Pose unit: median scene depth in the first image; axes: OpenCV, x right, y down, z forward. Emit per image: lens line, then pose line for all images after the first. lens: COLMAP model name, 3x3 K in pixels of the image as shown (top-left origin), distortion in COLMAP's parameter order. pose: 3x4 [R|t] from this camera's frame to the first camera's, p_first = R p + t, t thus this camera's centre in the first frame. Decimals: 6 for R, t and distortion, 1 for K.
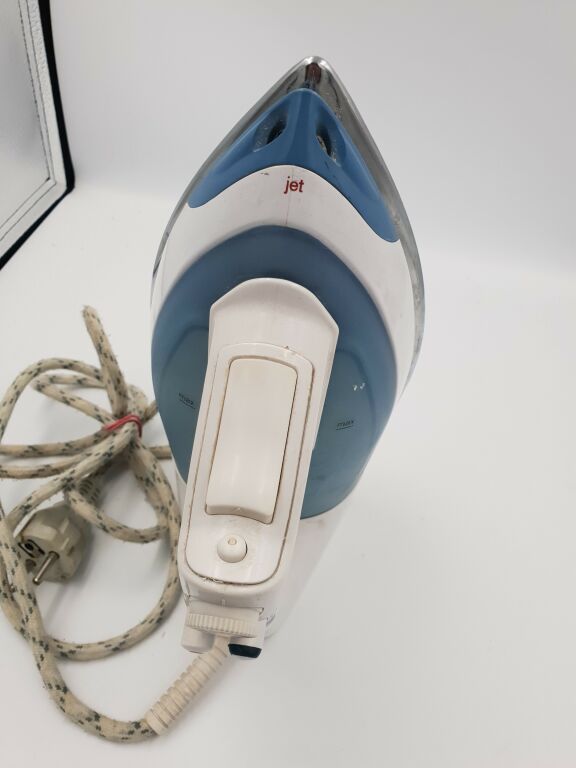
lens RADIAL K [[570.3, 0, 288.0], [0, 570.3, 384.0], [0, 0, 1]] dist [-0.064380, 0.081615]
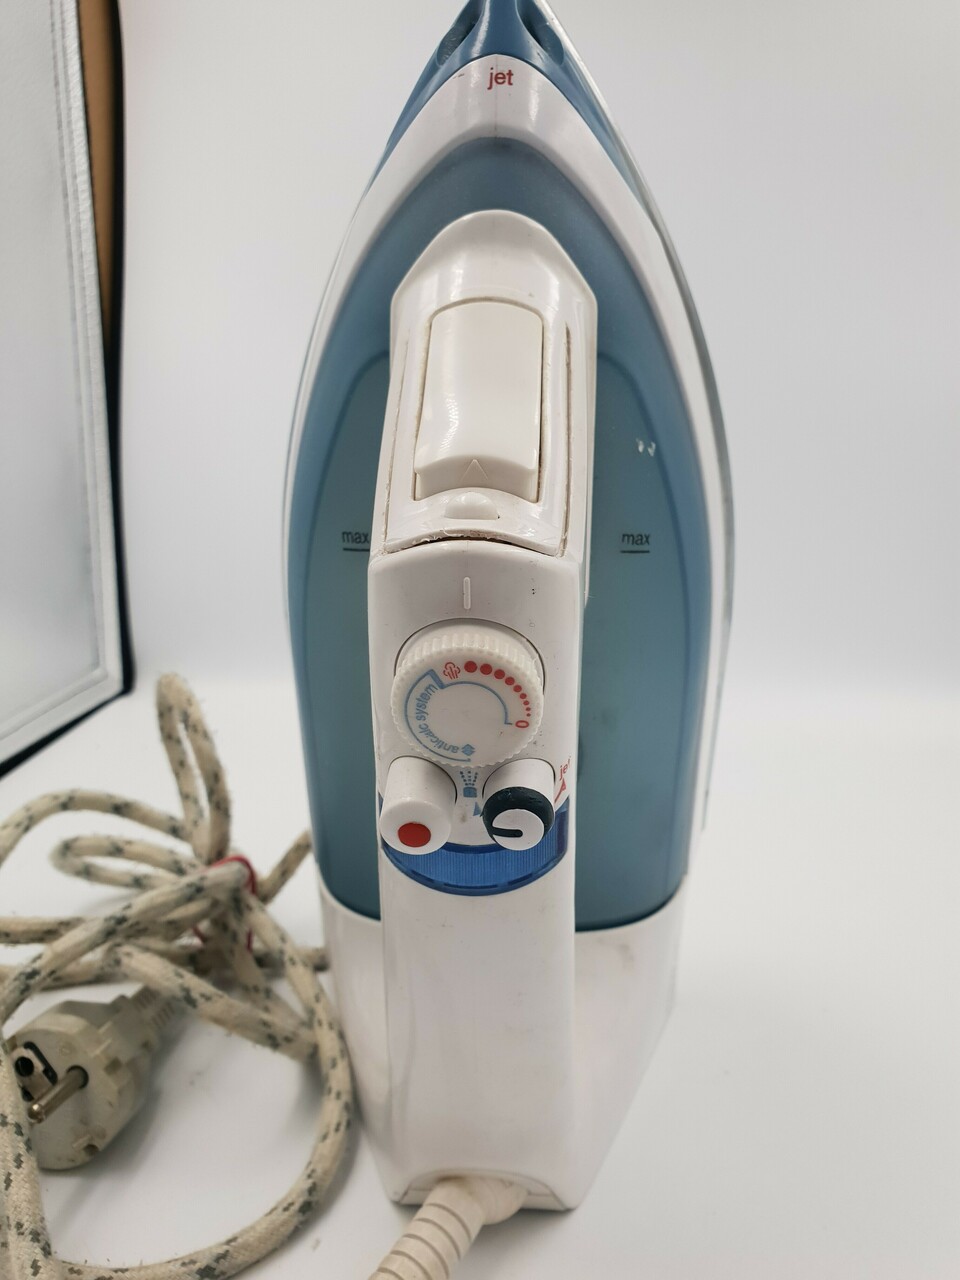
lens RADIAL K [[950.5, 0, 480.0], [0, 950.5, 640.0], [0, 0, 1]] dist [-0.064380, 0.081615]
pose [[0.992374, -0.116984, 0.038853, -0.070095], [0.121066, 0.865668, -0.485759, 0.408716], [0.023192, 0.486758, 0.873229, 0.148204]]
